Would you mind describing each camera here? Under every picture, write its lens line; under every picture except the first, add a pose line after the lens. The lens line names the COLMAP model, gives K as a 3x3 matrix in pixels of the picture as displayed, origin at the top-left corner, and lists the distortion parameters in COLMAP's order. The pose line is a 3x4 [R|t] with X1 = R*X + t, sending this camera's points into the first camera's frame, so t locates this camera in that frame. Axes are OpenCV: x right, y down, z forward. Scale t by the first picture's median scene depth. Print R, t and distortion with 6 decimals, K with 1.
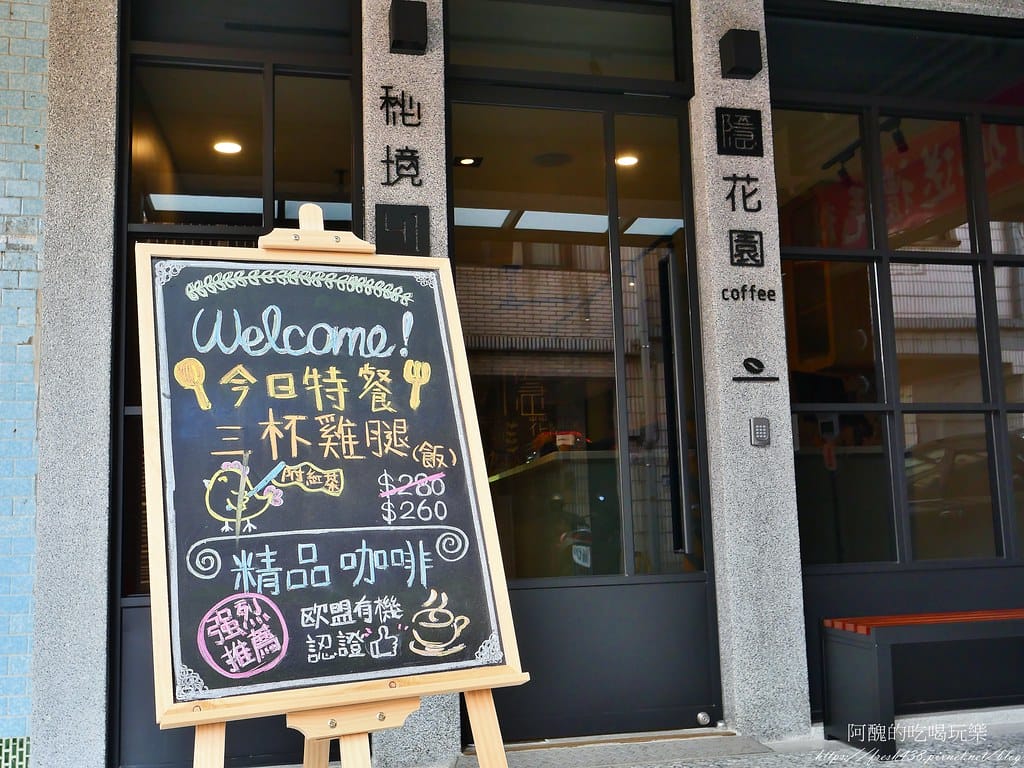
lens RADIAL K [[1474.2, 0, 512.0], [0, 1474.2, 384.0], [0, 0, 1]] dist [0.013366, -0.037983]
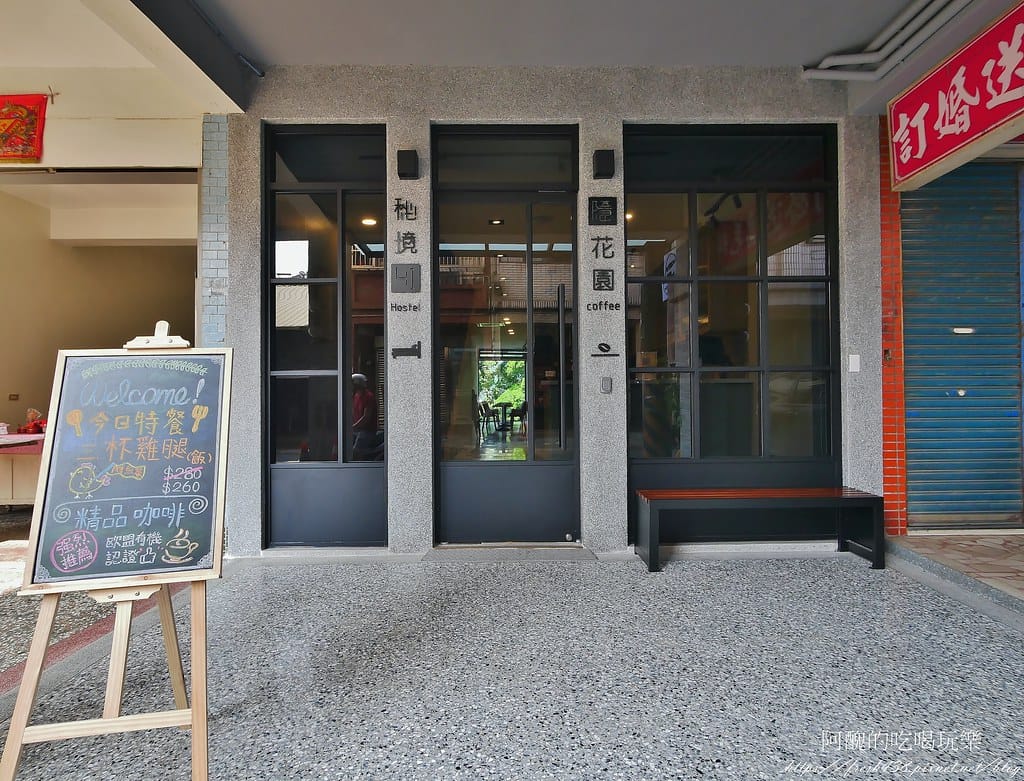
lens RADIAL K [[759.8, 0, 514.6], [0, 759.8, 405.5], [0, 0, 1]] dist [0.009805, 0.000910]
pose [[0.953018, 0.036131, -0.300750, 0.630845], [0.013356, 0.986883, 0.160883, -0.171932], [0.302618, -0.157342, 0.940035, 0.177942]]
